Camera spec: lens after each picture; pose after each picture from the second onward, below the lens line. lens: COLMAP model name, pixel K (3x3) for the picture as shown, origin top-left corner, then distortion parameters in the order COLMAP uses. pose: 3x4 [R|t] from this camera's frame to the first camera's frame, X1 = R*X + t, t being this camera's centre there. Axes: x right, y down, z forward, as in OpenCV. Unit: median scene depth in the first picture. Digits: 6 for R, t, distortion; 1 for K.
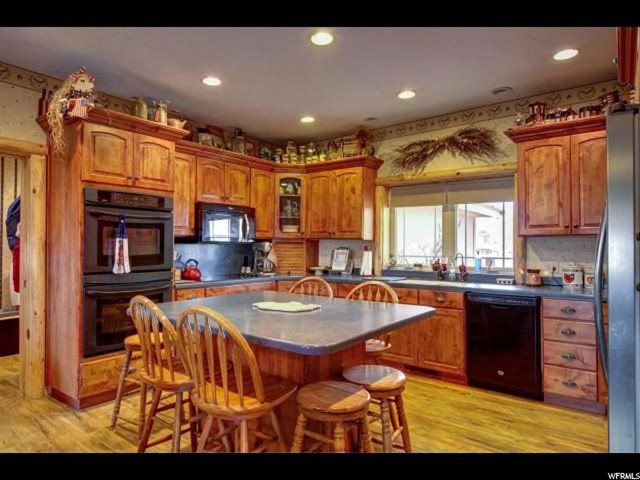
lens RADIAL K [[393.5, 0, 320.0], [0, 393.5, 240.0], [0, 0, 1]] dist [0.000327, -0.000444]
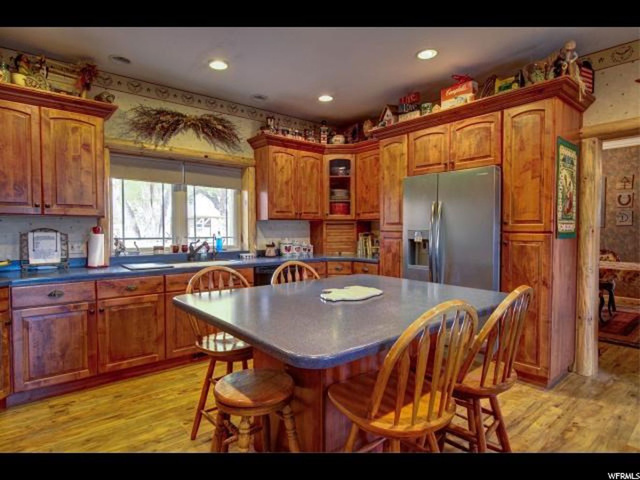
lens RADIAL K [[374.3, 0, 320.0], [0, 374.3, 240.0], [0, 0, 1]] dist [0.004177, 0.002056]
pose [[0.194479, -0.037249, 0.980199, -0.562958], [-0.019518, 0.998934, 0.041833, 0.002889], [-0.980712, -0.027268, 0.193545, 0.516366]]
